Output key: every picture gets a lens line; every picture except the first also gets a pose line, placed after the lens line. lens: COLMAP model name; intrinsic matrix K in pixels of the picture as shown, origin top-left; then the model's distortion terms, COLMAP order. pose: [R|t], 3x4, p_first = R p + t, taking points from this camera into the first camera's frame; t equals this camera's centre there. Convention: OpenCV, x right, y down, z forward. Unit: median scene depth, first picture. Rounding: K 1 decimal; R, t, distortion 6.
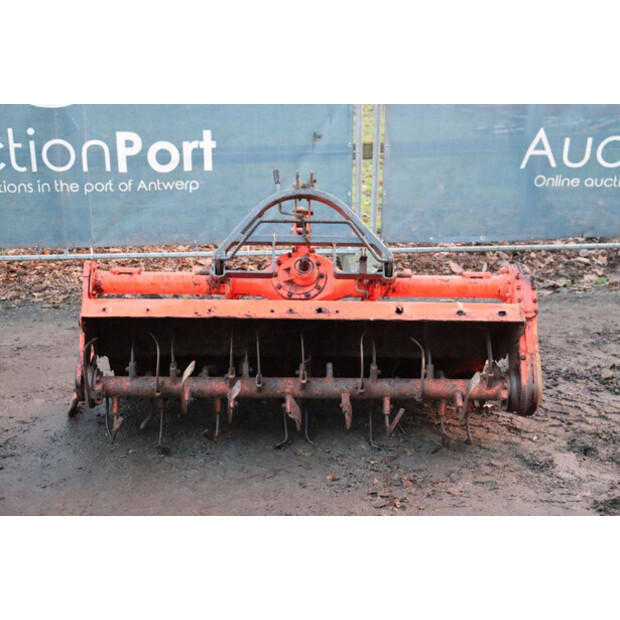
lens RADIAL K [[1074.4, 0, 310.0], [0, 1074.4, 310.0], [0, 0, 1]] dist [0.184054, 0.097044]
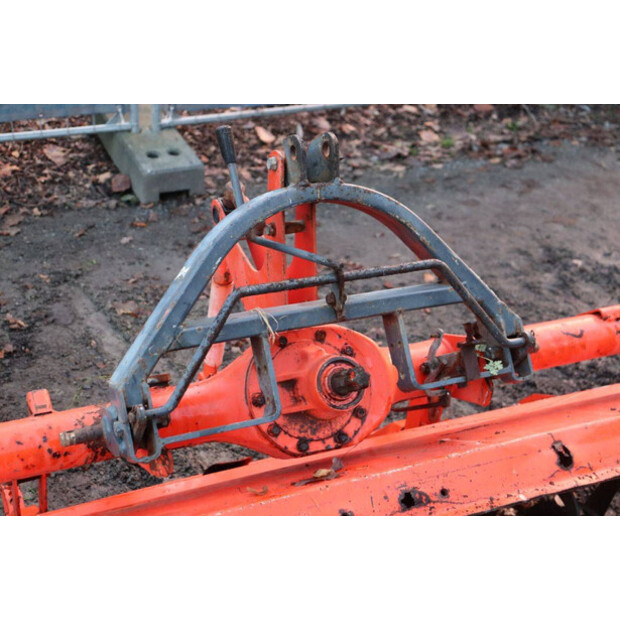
lens RADIAL K [[940.5, 0, 310.0], [0, 940.5, 310.0], [0, 0, 1]] dist [0.099881, 0.050906]
pose [[0.919918, -0.145369, 0.364169, -0.138976], [0.045802, 0.962219, 0.268398, -0.159625], [-0.389427, -0.230224, 0.891820, 0.680465]]
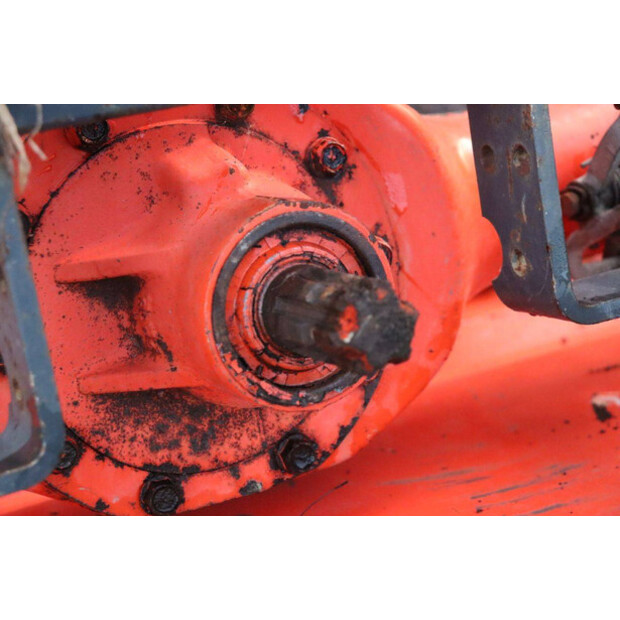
lens RADIAL K [[1461.7, 0, 310.0], [0, 1461.7, 310.0], [0, 0, 1]] dist [0.203978, 0.096336]
pose [[0.908586, -0.223743, 0.352719, -0.056379], [-0.001596, 0.842570, 0.538584, -0.118172], [-0.417694, -0.489913, 0.765191, 0.868155]]
